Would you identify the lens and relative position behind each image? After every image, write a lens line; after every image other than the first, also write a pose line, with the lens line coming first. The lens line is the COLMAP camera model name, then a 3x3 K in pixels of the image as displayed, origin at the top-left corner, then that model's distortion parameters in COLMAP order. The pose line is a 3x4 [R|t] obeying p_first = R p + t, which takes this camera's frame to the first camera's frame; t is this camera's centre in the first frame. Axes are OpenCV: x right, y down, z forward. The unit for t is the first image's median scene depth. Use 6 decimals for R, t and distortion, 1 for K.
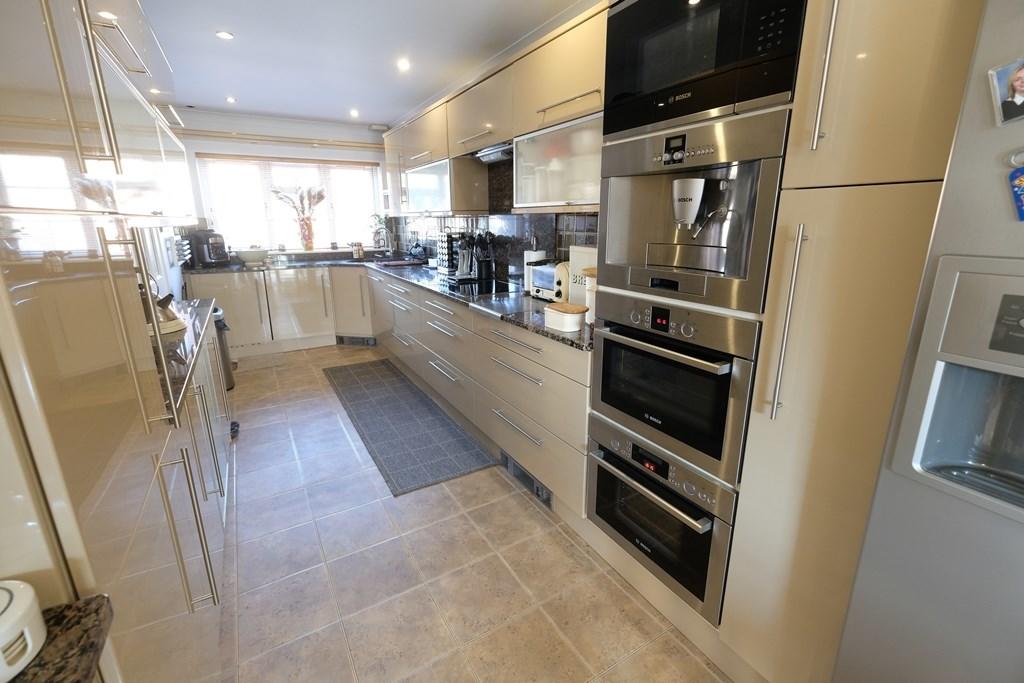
lens RADIAL K [[444.3, 0, 513.6], [0, 444.3, 334.9], [0, 0, 1]] dist [-0.005087, 0.000611]
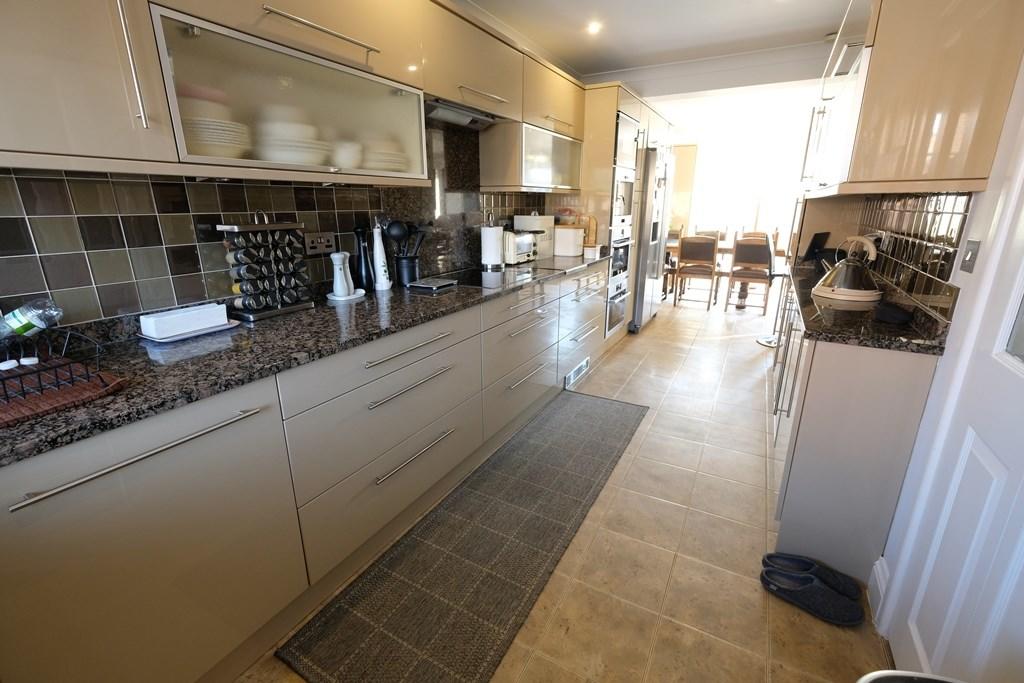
lens RADIAL K [[444.3, 0, 513.6], [0, 444.3, 334.9], [0, 0, 1]] dist [-0.005087, 0.000611]
pose [[-0.502530, -0.235703, 0.831810, -0.744317], [0.224586, 0.893501, 0.388866, -0.289185], [-0.834880, 0.382229, -0.396075, 1.190012]]
